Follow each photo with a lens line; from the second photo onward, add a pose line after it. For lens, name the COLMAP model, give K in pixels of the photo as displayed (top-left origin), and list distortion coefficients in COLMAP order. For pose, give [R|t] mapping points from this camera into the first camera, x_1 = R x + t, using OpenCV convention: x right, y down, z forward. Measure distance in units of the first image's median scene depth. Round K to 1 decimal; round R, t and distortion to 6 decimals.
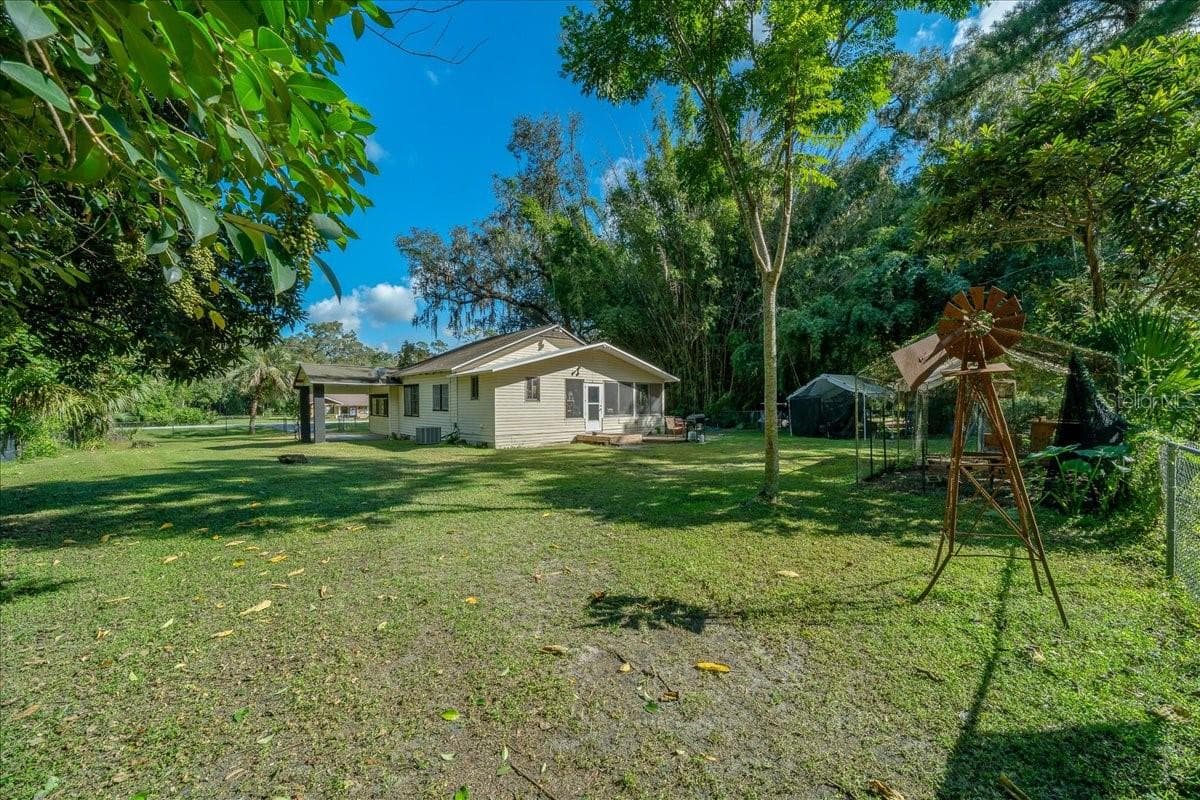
lens RADIAL K [[447.6, 0, 597.9], [0, 447.6, 398.5], [0, 0, 1]] dist [-0.009690, -0.000086]
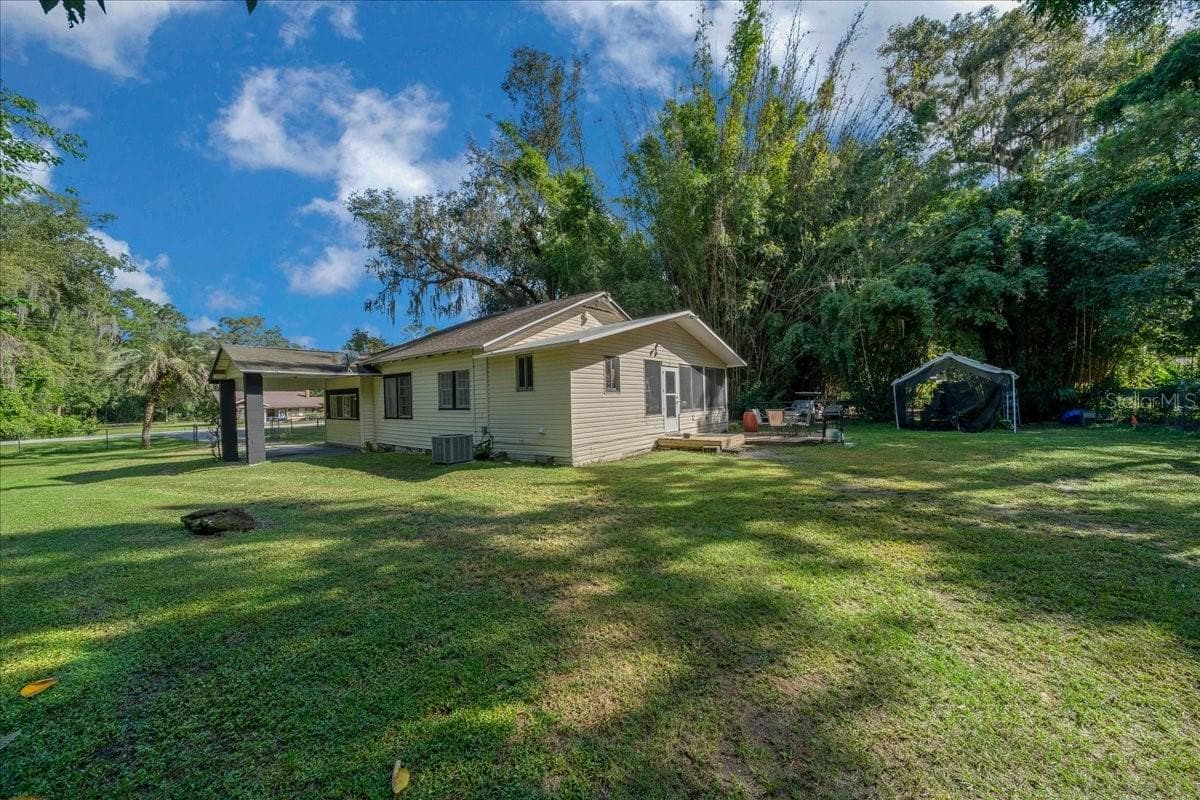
lens RADIAL K [[447.6, 0, 623.2], [0, 447.6, 388.5], [0, 0, 1]] dist [-0.009690, -0.000086]
pose [[0.987661, -0.017797, 0.155592, -0.166137], [0.019661, 0.999752, -0.010450, 0.005984], [-0.155367, 0.013380, 0.987766, 0.233448]]
